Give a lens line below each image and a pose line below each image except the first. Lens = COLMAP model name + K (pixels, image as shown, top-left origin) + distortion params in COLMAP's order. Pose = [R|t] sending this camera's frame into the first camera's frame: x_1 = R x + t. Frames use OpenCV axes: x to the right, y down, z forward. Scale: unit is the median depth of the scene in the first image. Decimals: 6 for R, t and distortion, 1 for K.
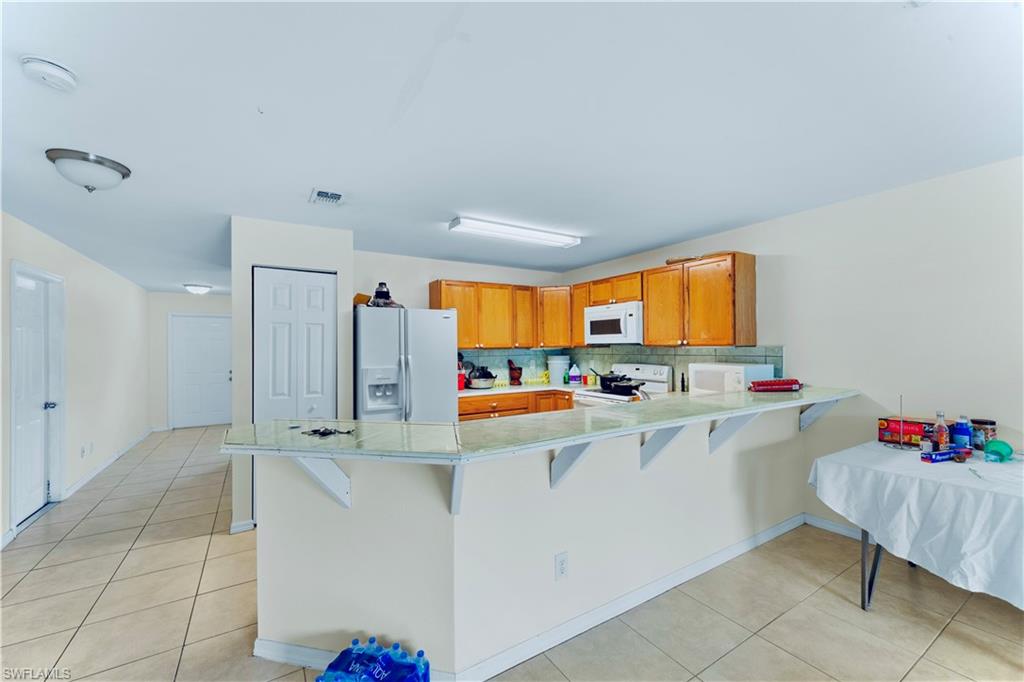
lens RADIAL K [[405.3, 0, 506.6], [0, 405.3, 340.9], [0, 0, 1]] dist [0.000636, 0.000167]
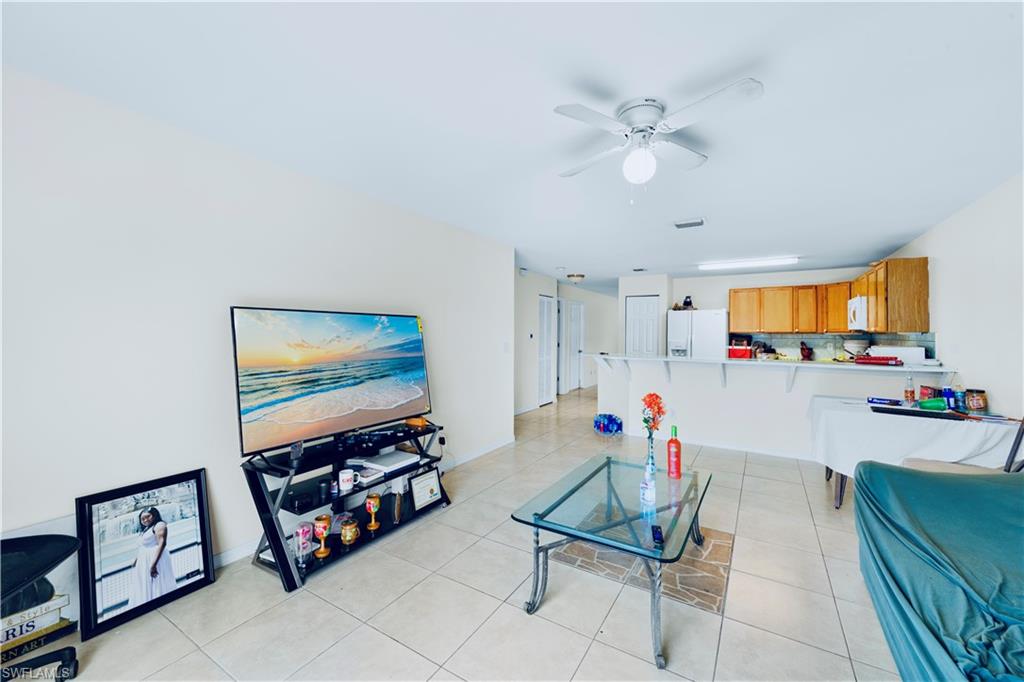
lens RADIAL K [[405.3, 0, 512.3], [0, 405.3, 336.8], [0, 0, 1]] dist [0.000636, 0.000167]
pose [[0.450654, 0.021412, -0.892442, 0.830162], [0.002554, 0.999677, 0.025274, -0.005732], [0.892695, -0.013669, 0.450454, -0.475079]]
